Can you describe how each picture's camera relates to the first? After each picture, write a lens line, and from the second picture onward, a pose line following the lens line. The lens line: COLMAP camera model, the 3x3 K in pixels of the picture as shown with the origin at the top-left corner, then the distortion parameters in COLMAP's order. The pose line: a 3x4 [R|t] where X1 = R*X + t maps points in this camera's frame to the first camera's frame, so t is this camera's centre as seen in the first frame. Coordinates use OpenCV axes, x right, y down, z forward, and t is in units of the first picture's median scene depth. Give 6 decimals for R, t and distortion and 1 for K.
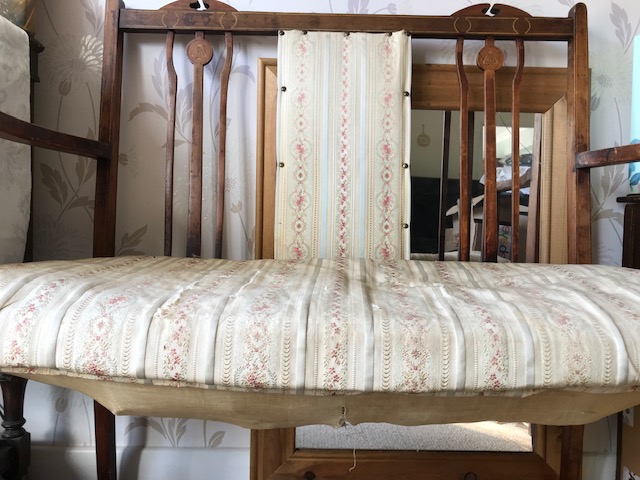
lens RADIAL K [[524.7, 0, 320.0], [0, 524.7, 244.6], [0, 0, 1]] dist [-0.010999, -0.004897]
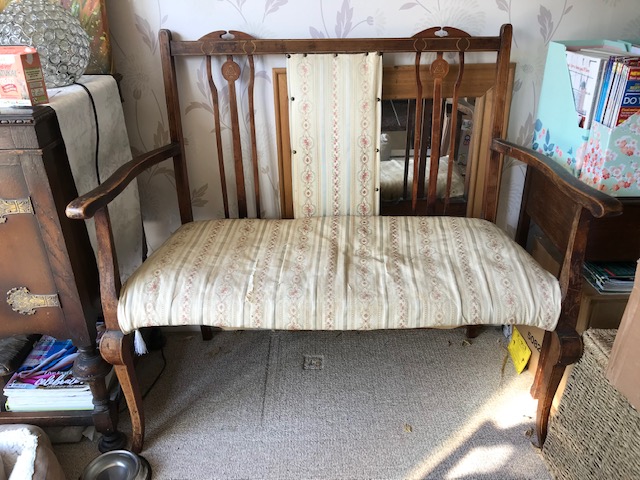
lens RADIAL K [[524.7, 0, 320.0], [0, 524.7, 244.6], [0, 0, 1]] dist [-0.010999, -0.004897]
pose [[0.999051, -0.032303, -0.029200, 0.034928], [0.041513, 0.908984, 0.414760, -0.536669], [0.013144, -0.415578, 0.909462, -0.480289]]
